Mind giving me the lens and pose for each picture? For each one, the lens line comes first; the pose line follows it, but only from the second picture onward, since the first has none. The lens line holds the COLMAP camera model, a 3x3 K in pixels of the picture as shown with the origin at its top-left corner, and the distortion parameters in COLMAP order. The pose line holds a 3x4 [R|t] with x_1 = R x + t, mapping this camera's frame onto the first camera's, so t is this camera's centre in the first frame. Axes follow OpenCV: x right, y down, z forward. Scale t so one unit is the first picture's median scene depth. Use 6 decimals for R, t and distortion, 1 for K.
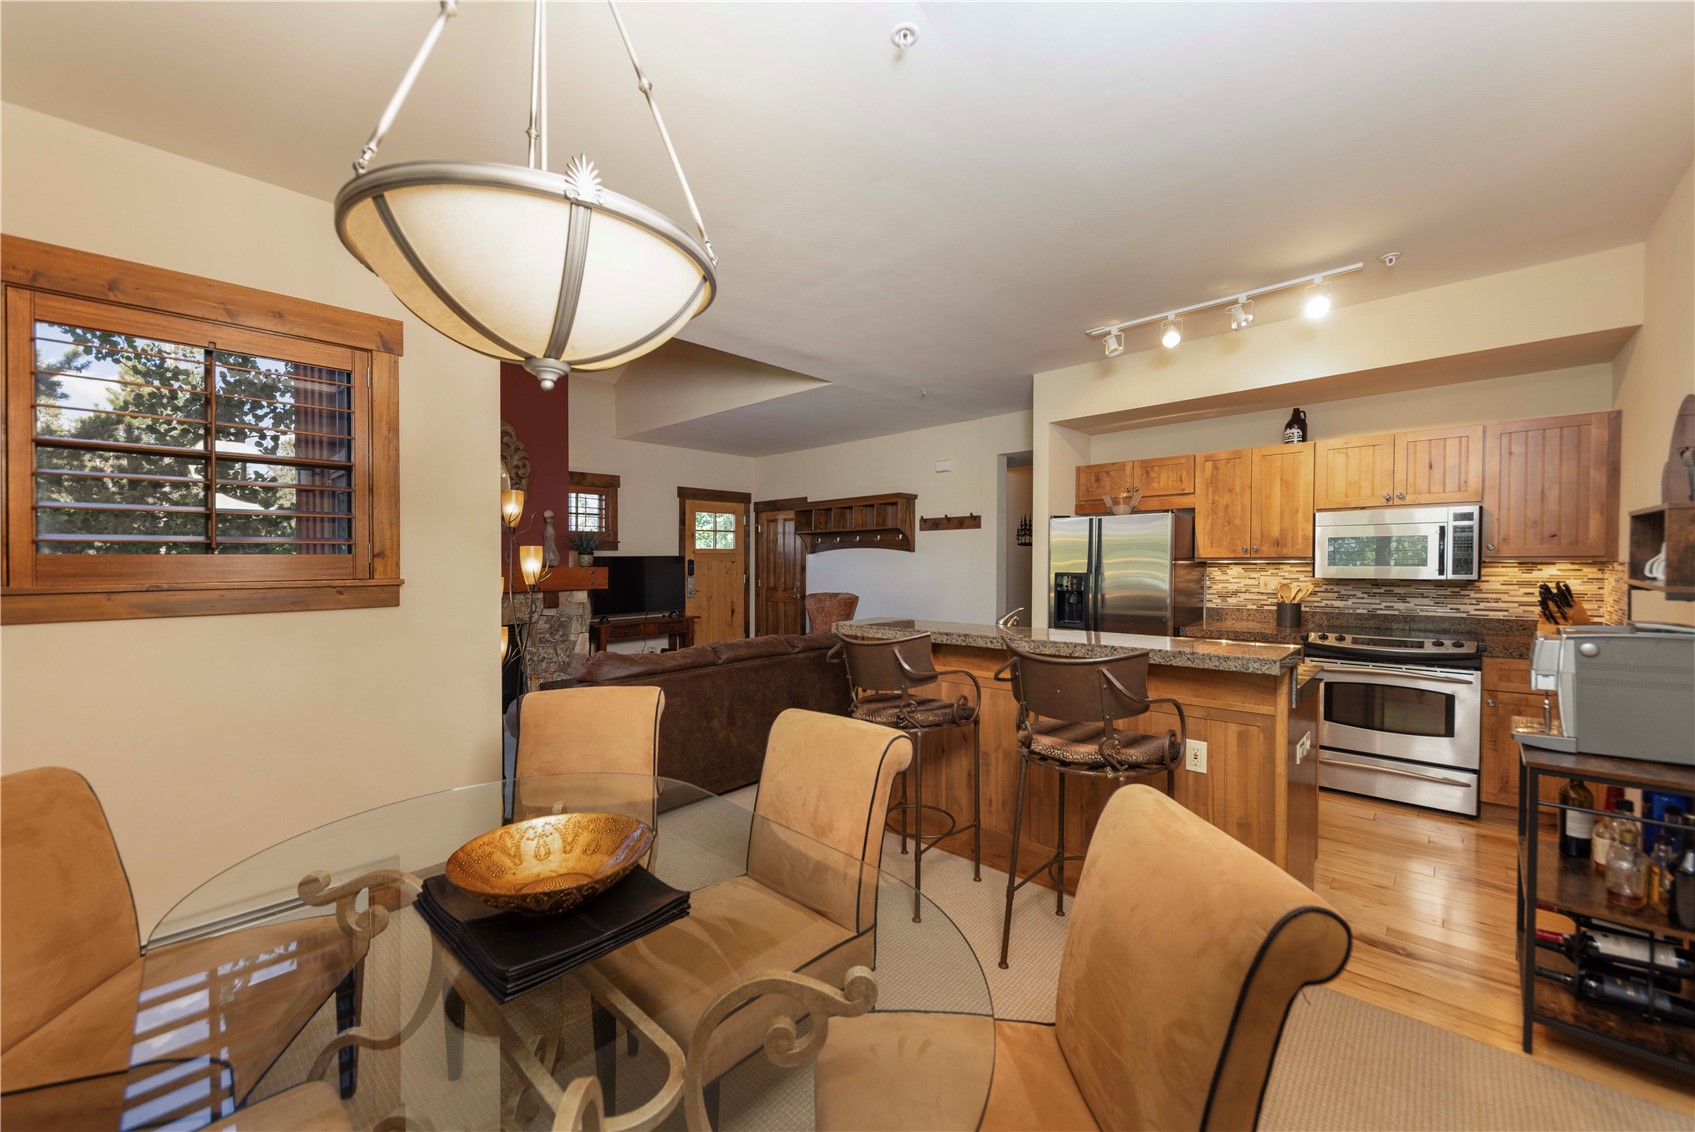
lens RADIAL K [[642.3, 0, 850.6], [0, 642.3, 580.9], [0, 0, 1]] dist [0.013879, -0.006865]
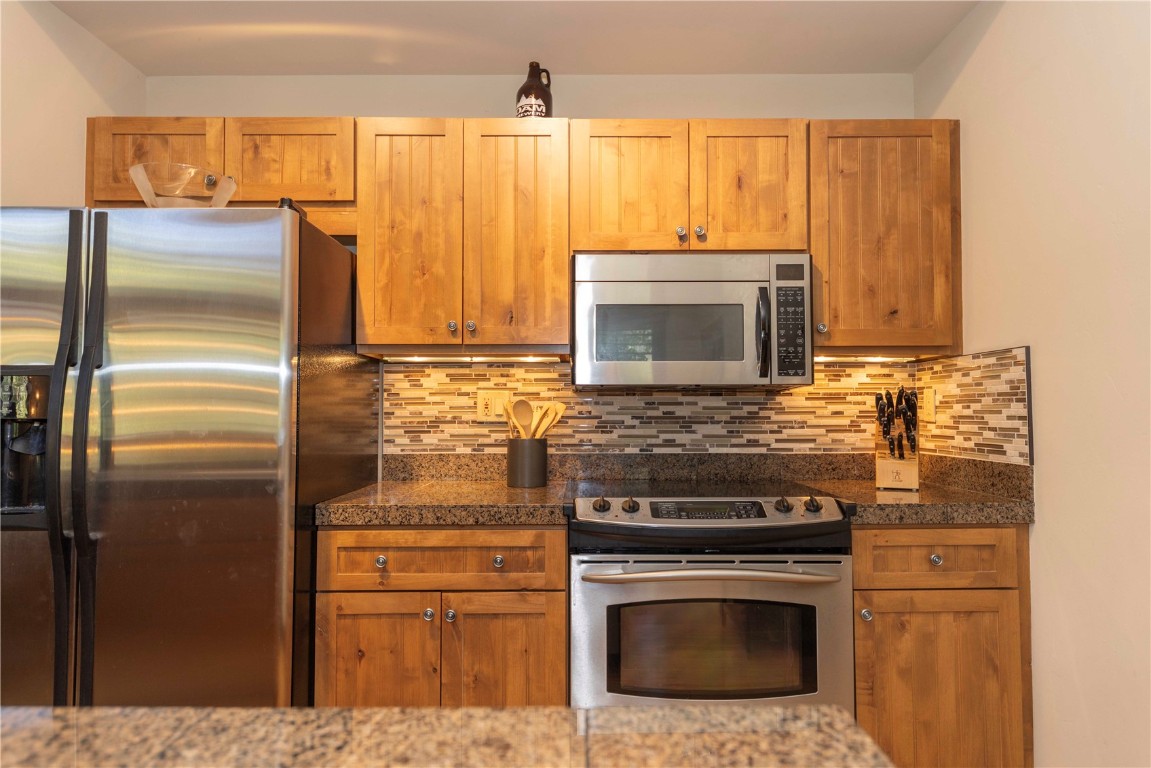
lens RADIAL K [[684.6, 0, 581.3], [0, 684.6, 387.7], [0, 0, 1]] dist [0.009101, -0.001119]
pose [[0.733907, 0.033000, 0.678448, 0.343734], [0.017935, 0.997529, -0.067922, 0.031058], [-0.679013, 0.062016, 0.731502, 0.574931]]
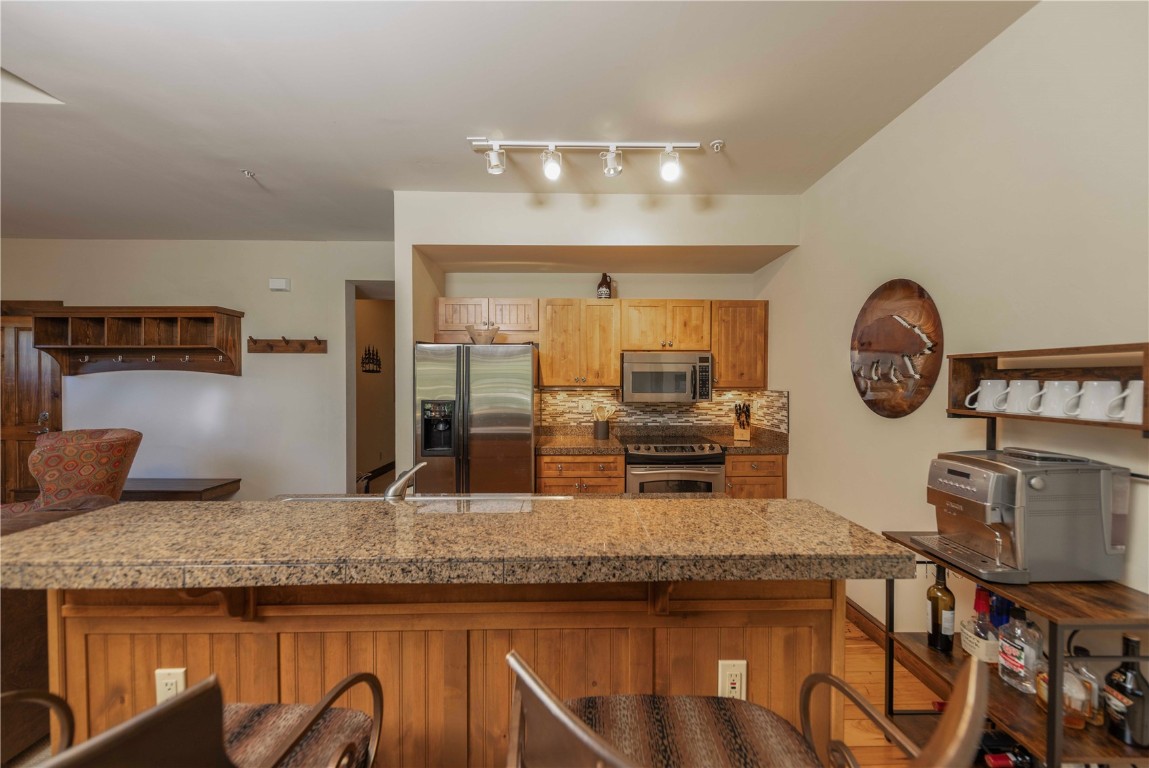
lens RADIAL K [[397.8, 0, 578.1], [0, 397.8, 385.2], [0, 0, 1]] dist [0.007283, -0.006043]
pose [[0.715932, 0.005581, 0.698148, 0.079712], [0.015579, 0.999591, -0.023968, -0.019284], [-0.697997, 0.028036, 0.715552, 0.451850]]
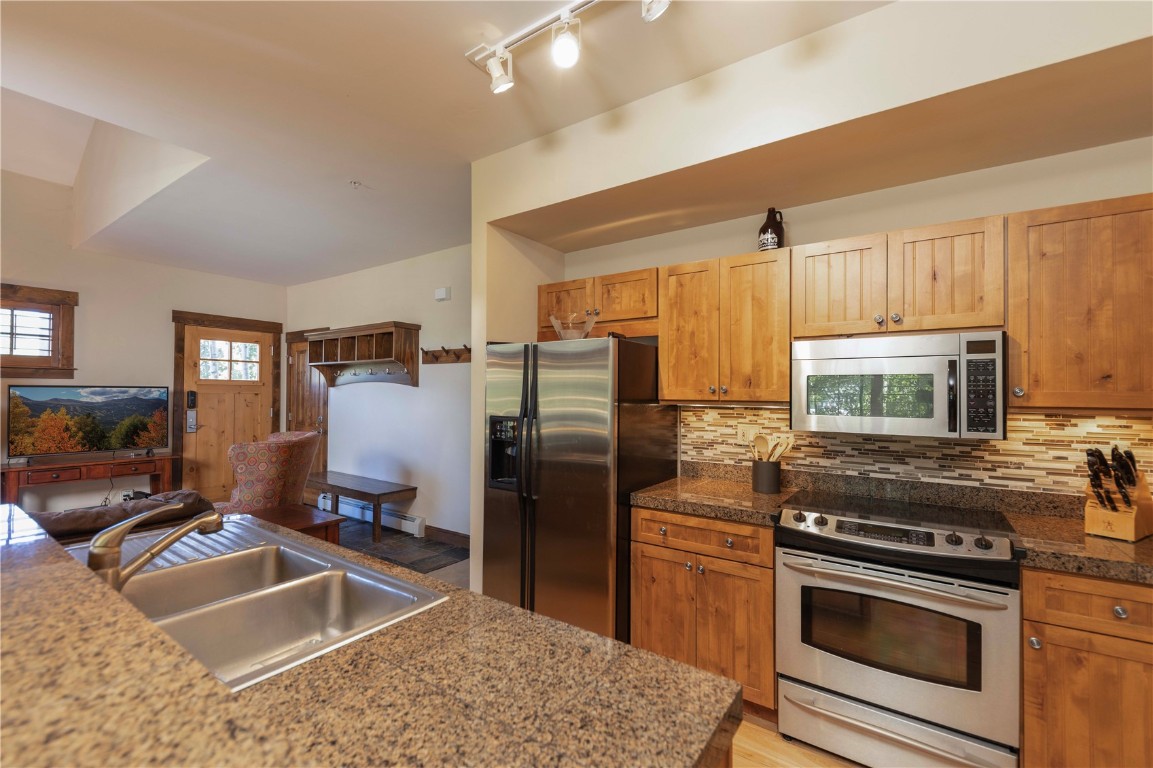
lens RADIAL K [[487.8, 0, 580.1], [0, 487.8, 387.9], [0, 0, 1]] dist [0.013156, -0.007603]
pose [[0.990157, 0.018894, 0.138680, 0.378066], [-0.012351, 0.998776, -0.047888, -0.021542], [-0.139415, 0.045704, 0.989179, 0.453230]]
